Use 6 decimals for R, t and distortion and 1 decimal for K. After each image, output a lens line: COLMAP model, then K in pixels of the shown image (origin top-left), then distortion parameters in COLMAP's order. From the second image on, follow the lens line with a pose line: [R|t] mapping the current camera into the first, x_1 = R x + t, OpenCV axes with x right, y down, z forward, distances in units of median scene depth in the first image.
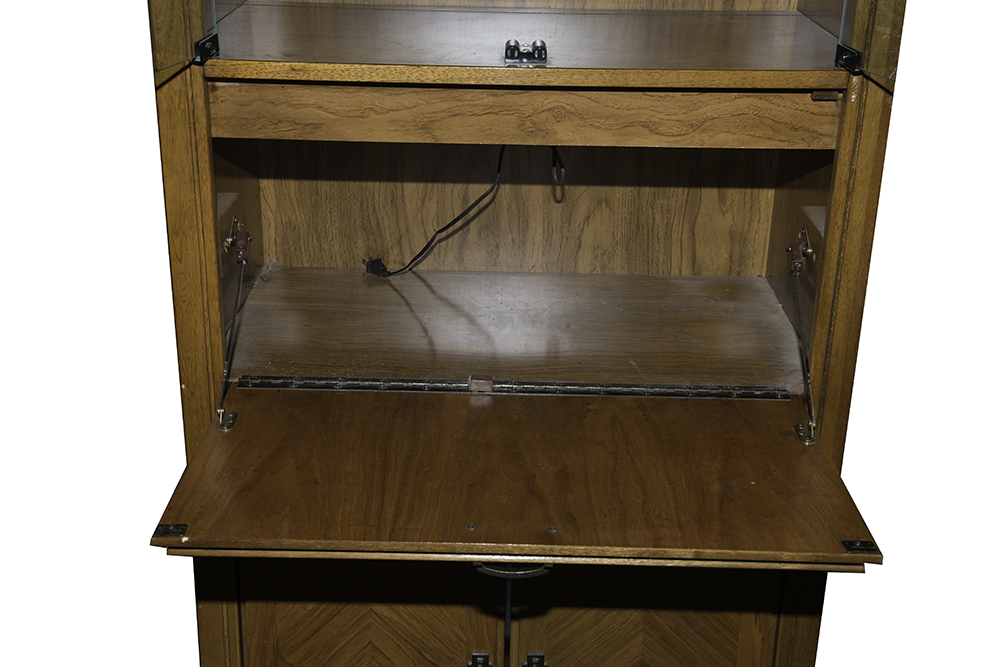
lens RADIAL K [[1307.4, 0, 496.5], [0, 1307.4, 338.5], [0, 0, 1]] dist [0.113414, 0.000000]
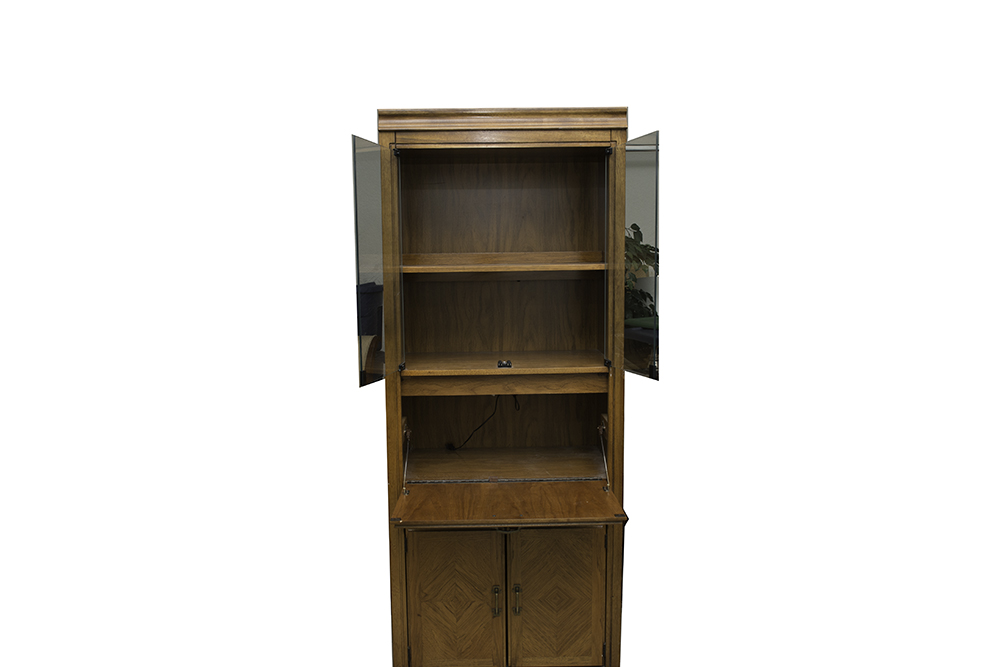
lens RADIAL K [[708.7, 0, 503.5], [0, 708.7, 324.6], [0, 0, 1]] dist [-0.029747, -0.008546]
pose [[0.998913, -0.033396, 0.032535, -0.023216], [0.041267, 0.958056, -0.283594, 0.120801], [-0.021699, 0.284628, 0.958392, -0.454425]]
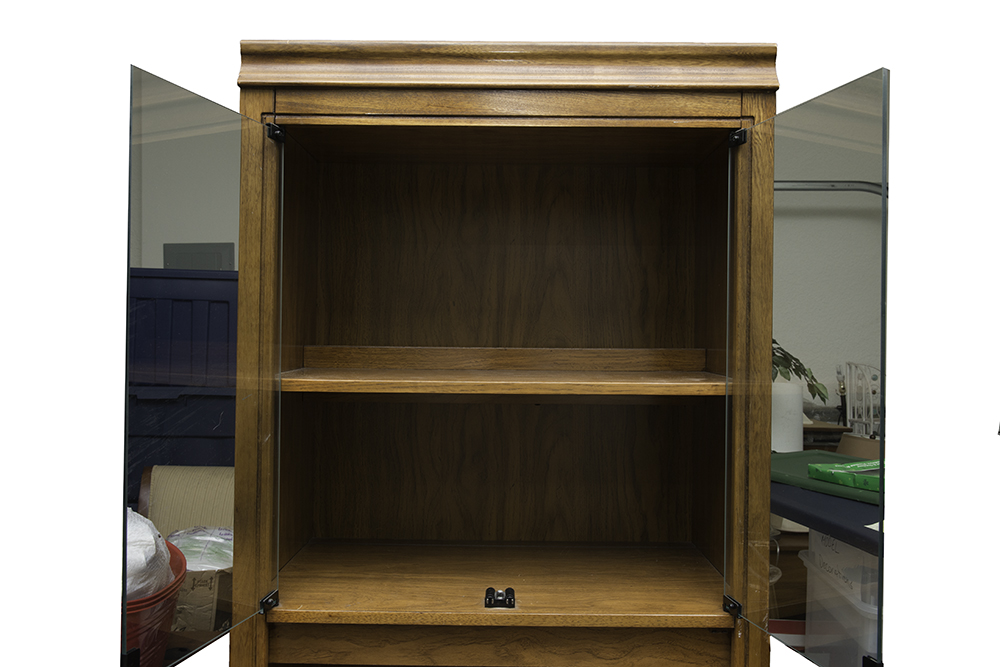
lens RADIAL K [[876.6, 0, 496.1], [0, 876.6, 323.4], [0, 0, 1]] dist [0.003179, 0.008857]
pose [[0.999975, -0.007057, -0.000766, 0.015624], [0.006218, 0.922882, -0.385033, -0.097164], [0.003424, 0.385018, 0.922903, 0.027678]]
